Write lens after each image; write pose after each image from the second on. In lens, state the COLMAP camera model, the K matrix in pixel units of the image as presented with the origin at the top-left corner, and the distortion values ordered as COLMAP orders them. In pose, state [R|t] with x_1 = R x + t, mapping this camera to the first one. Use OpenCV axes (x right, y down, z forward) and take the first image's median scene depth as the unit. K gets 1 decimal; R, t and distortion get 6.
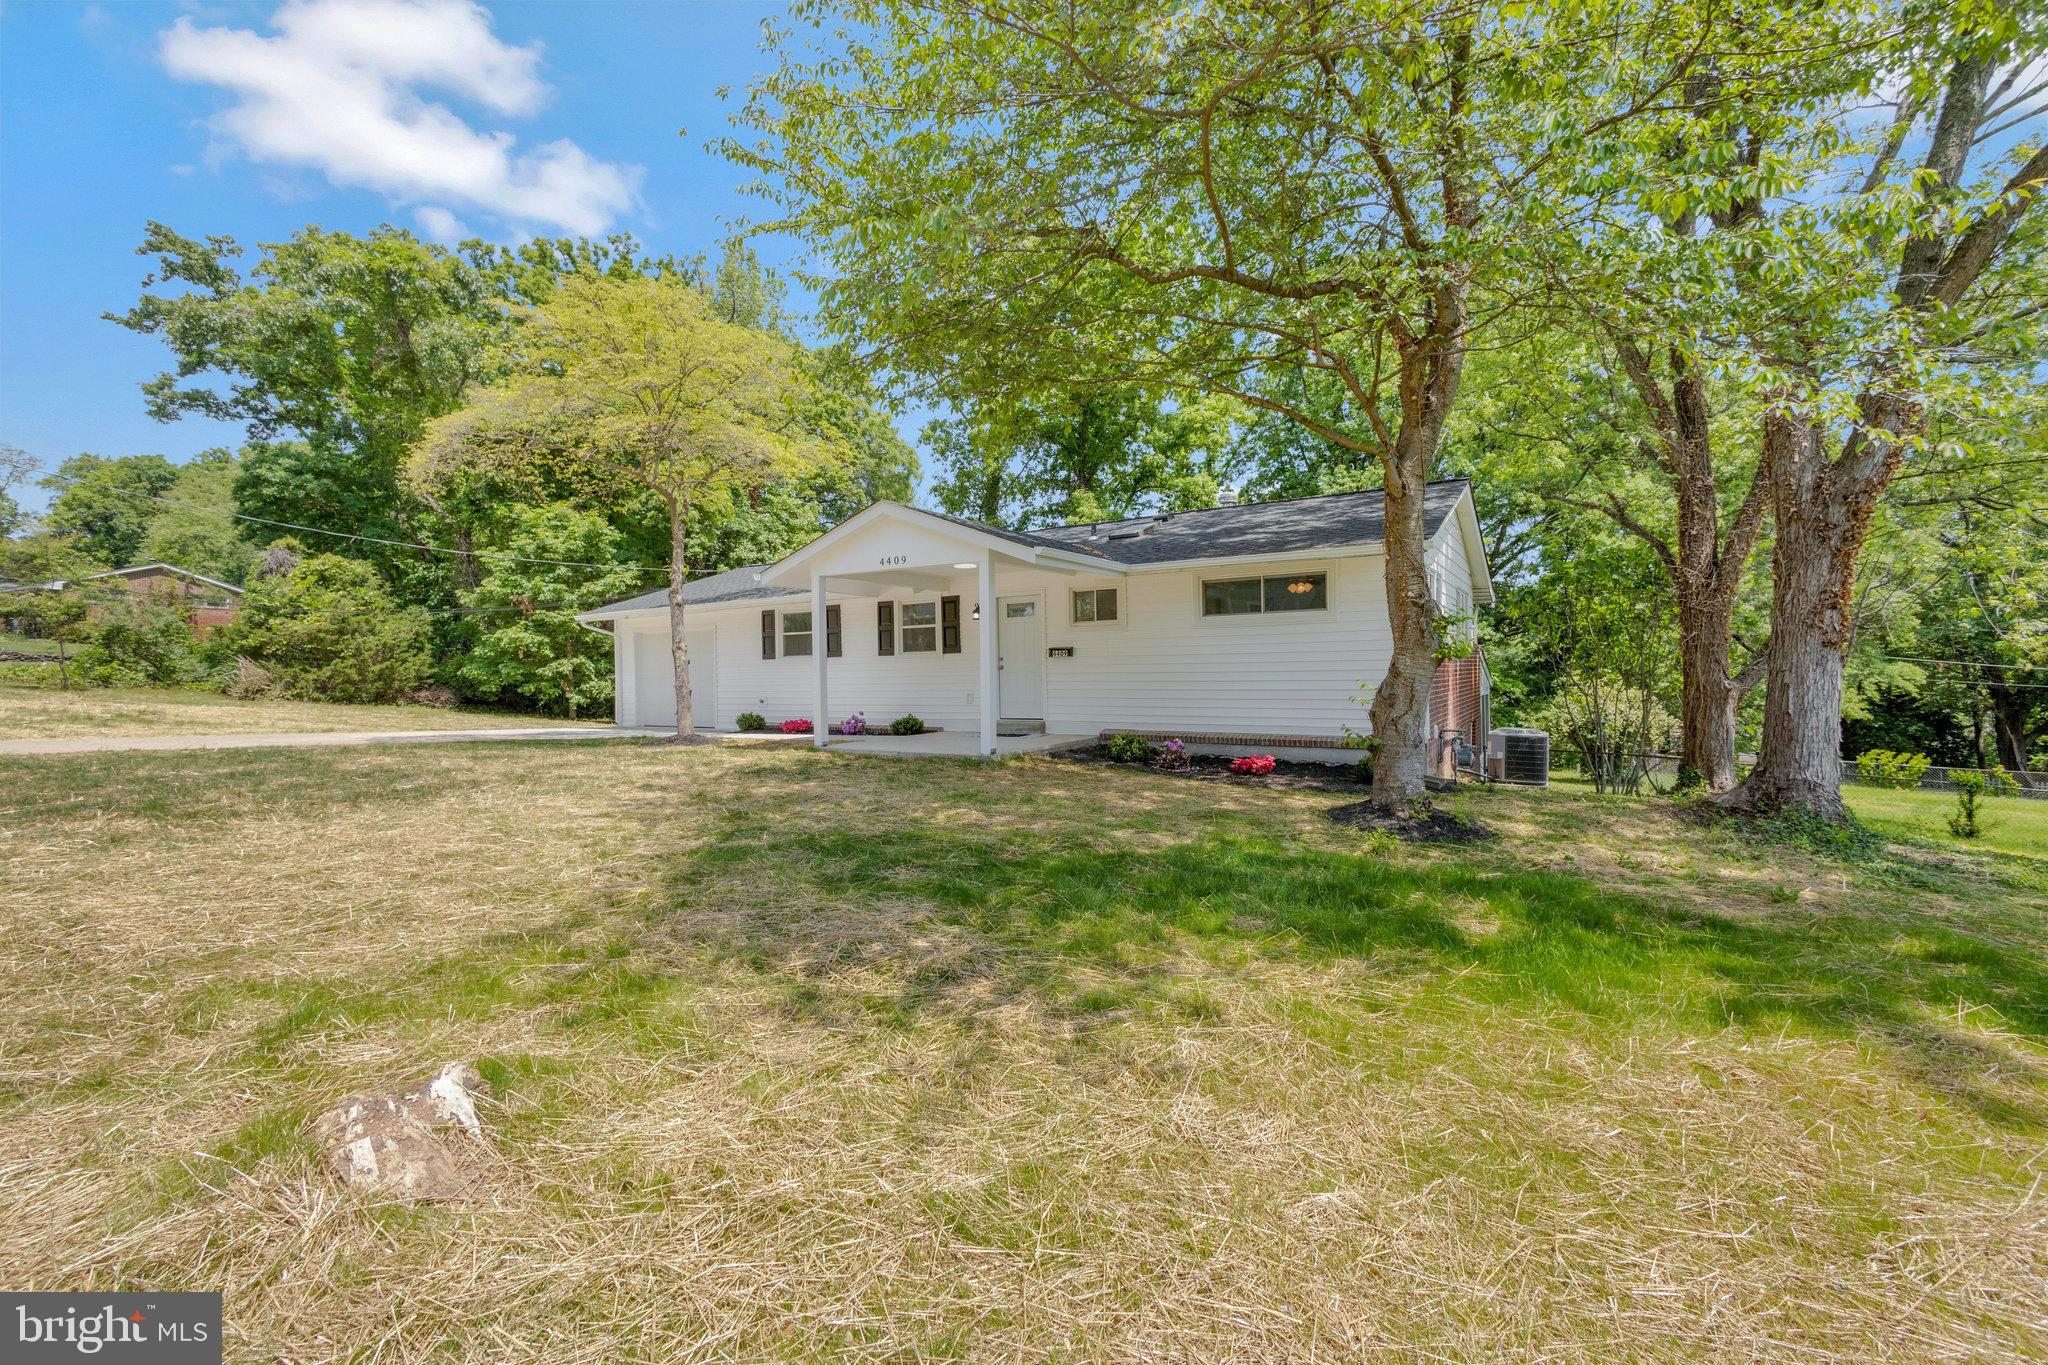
lens RADIAL K [[936.1, 0, 1017.3], [0, 936.1, 673.0], [0, 0, 1]] dist [-0.001142, -0.000318]
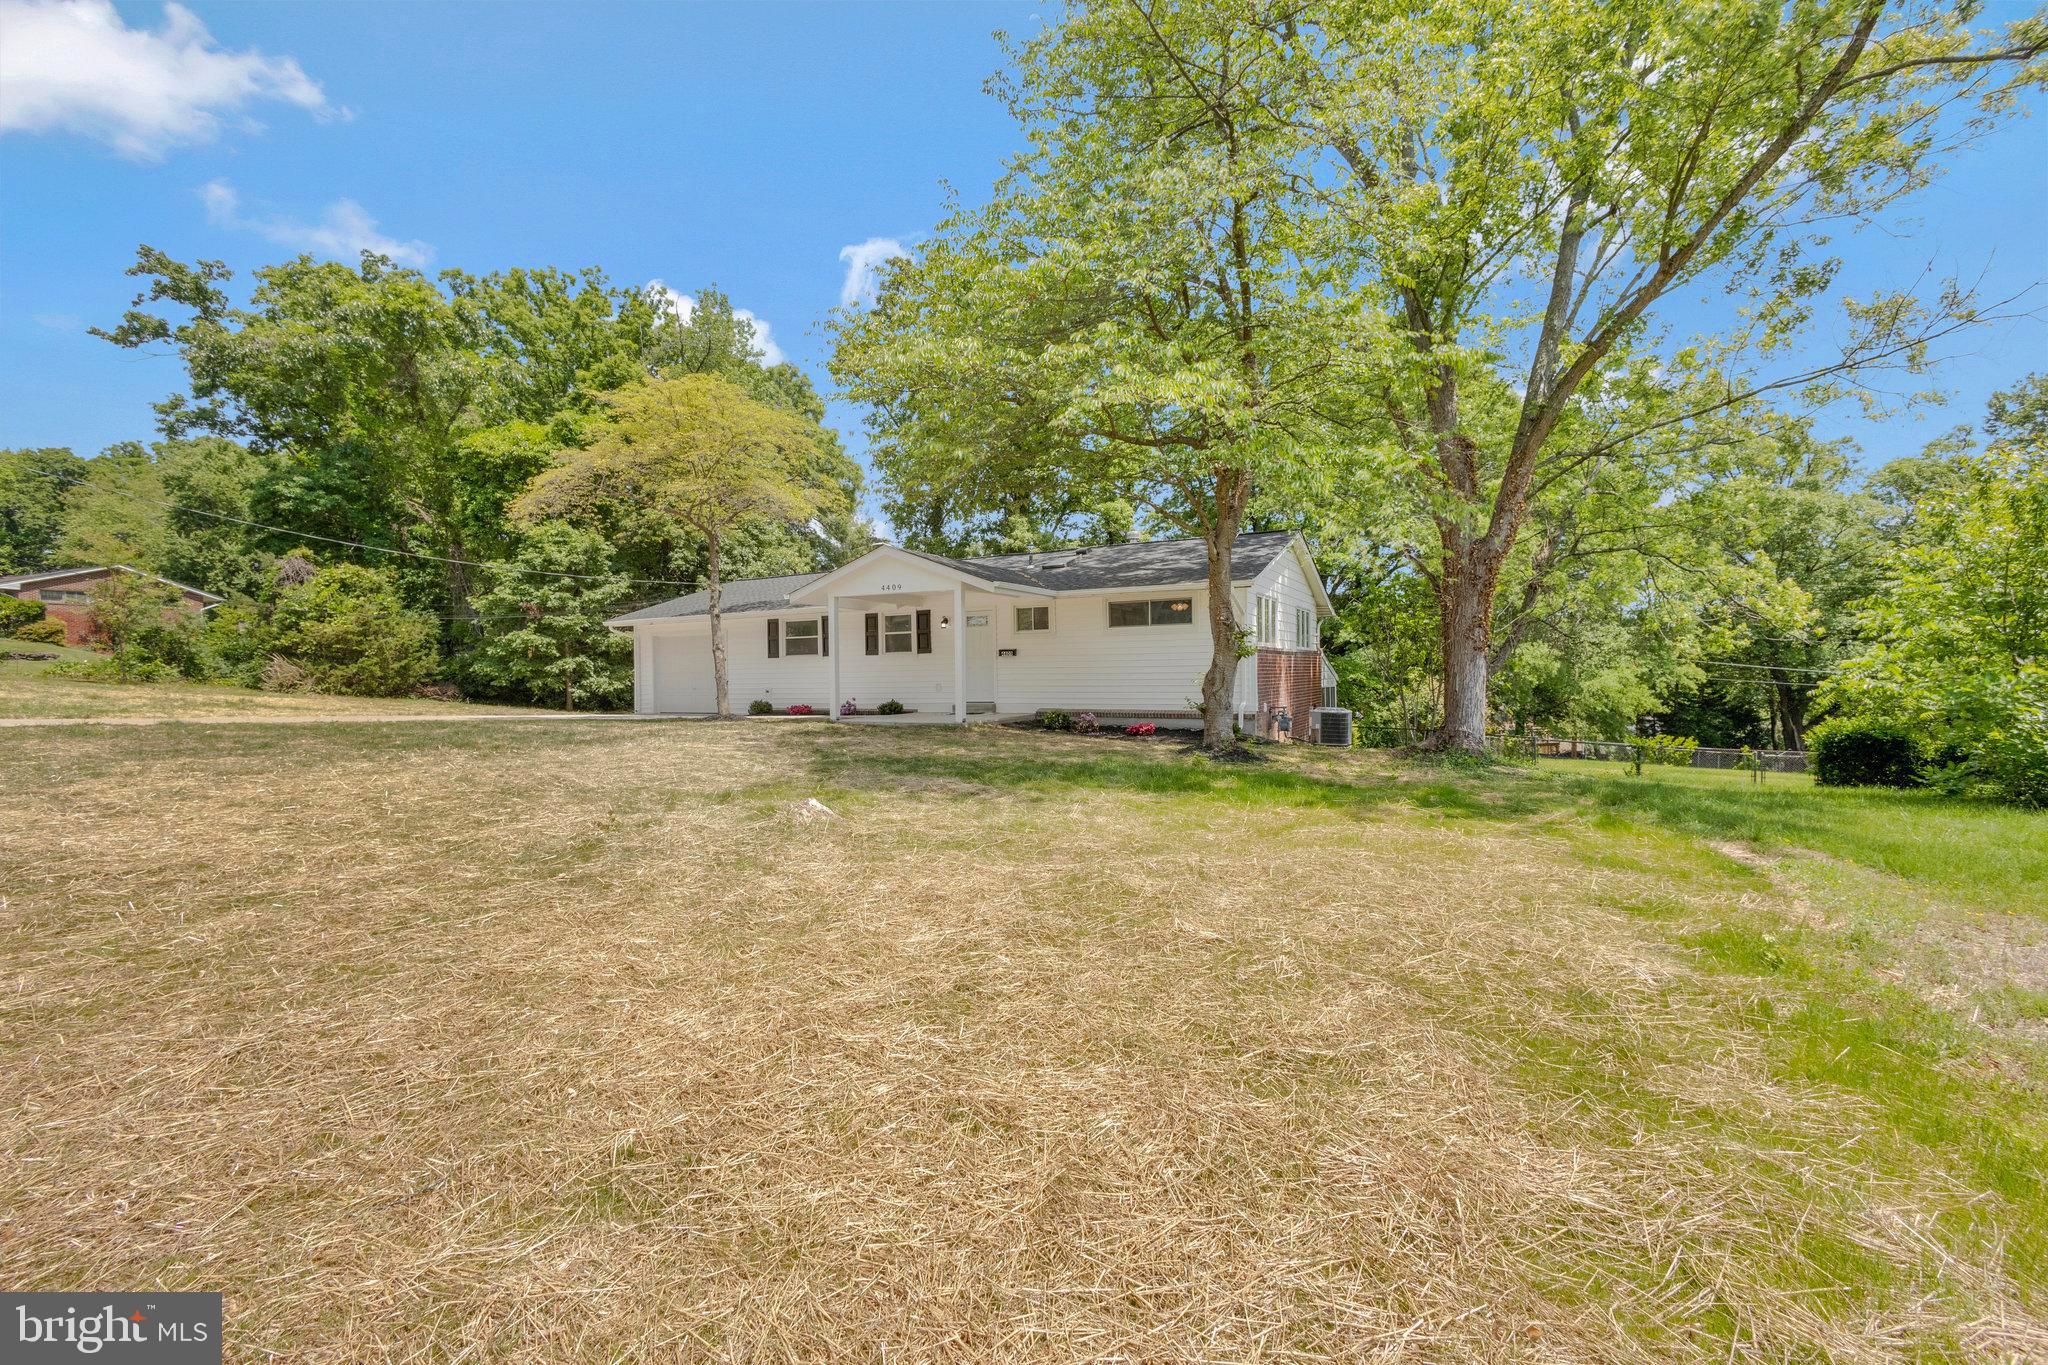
lens RADIAL K [[936.1, 0, 1017.3], [0, 936.1, 673.0], [0, 0, 1]] dist [-0.001142, -0.000318]
pose [[0.997212, 0.001734, 0.074595, -0.020578], [-0.001544, 0.999995, -0.002608, 0.005491], [-0.074599, 0.002486, 0.997211, -0.183798]]
